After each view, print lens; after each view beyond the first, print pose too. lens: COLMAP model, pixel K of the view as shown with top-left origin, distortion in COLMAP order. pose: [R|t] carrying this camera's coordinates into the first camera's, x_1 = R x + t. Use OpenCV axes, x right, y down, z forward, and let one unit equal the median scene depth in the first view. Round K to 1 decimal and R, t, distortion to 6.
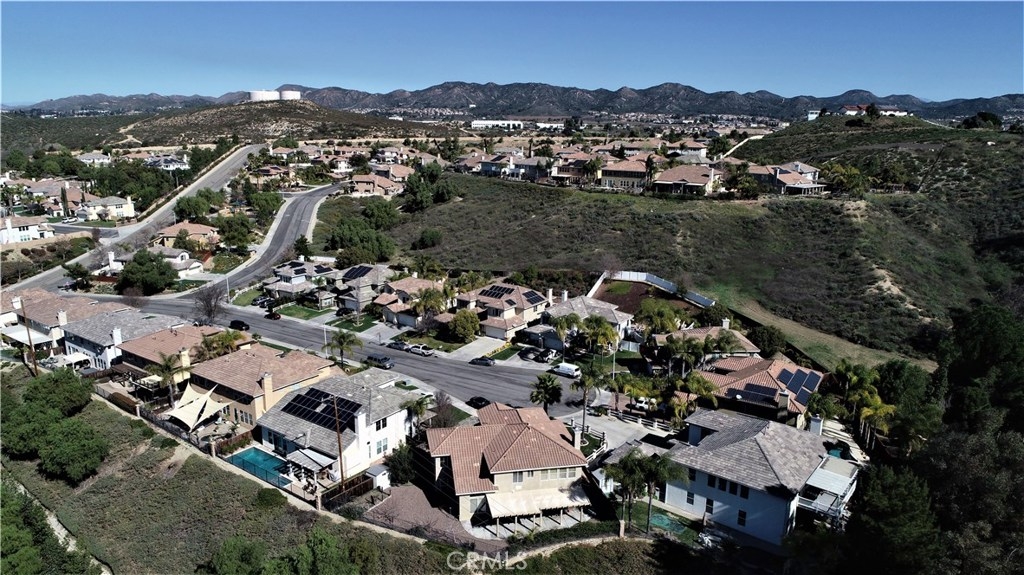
lens RADIAL K [[692.1, 0, 512.0], [0, 692.1, 287.5], [0, 0, 1]] dist [0.003243, -0.000580]
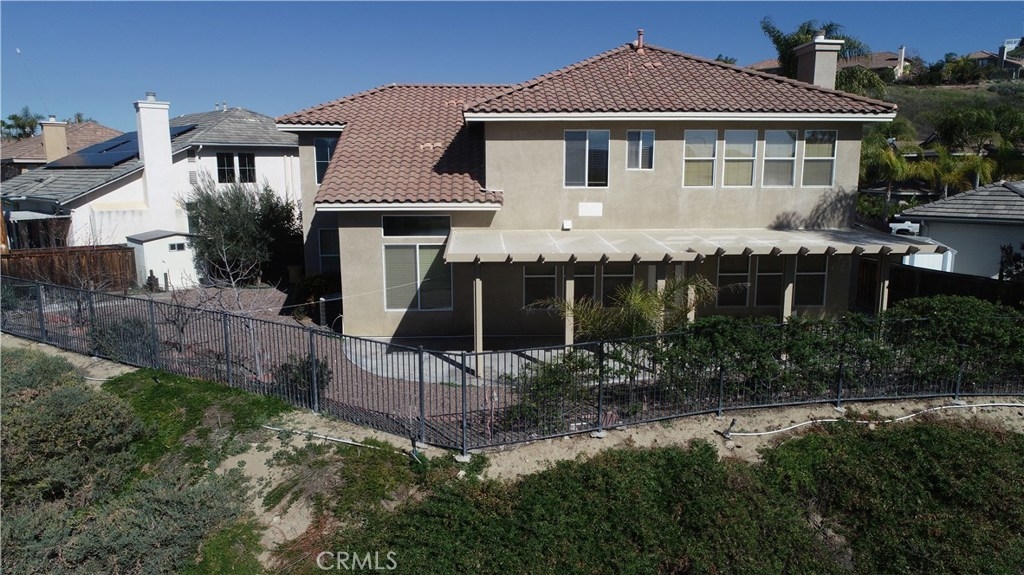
lens RADIAL K [[692.1, 0, 512.0], [0, 692.1, 287.5], [0, 0, 1]] dist [0.003243, -0.000580]
pose [[0.989270, 0.008918, -0.145825, 0.008652], [-0.018861, 0.997578, -0.066944, 0.159428], [0.144875, 0.068976, 0.987043, 0.366344]]
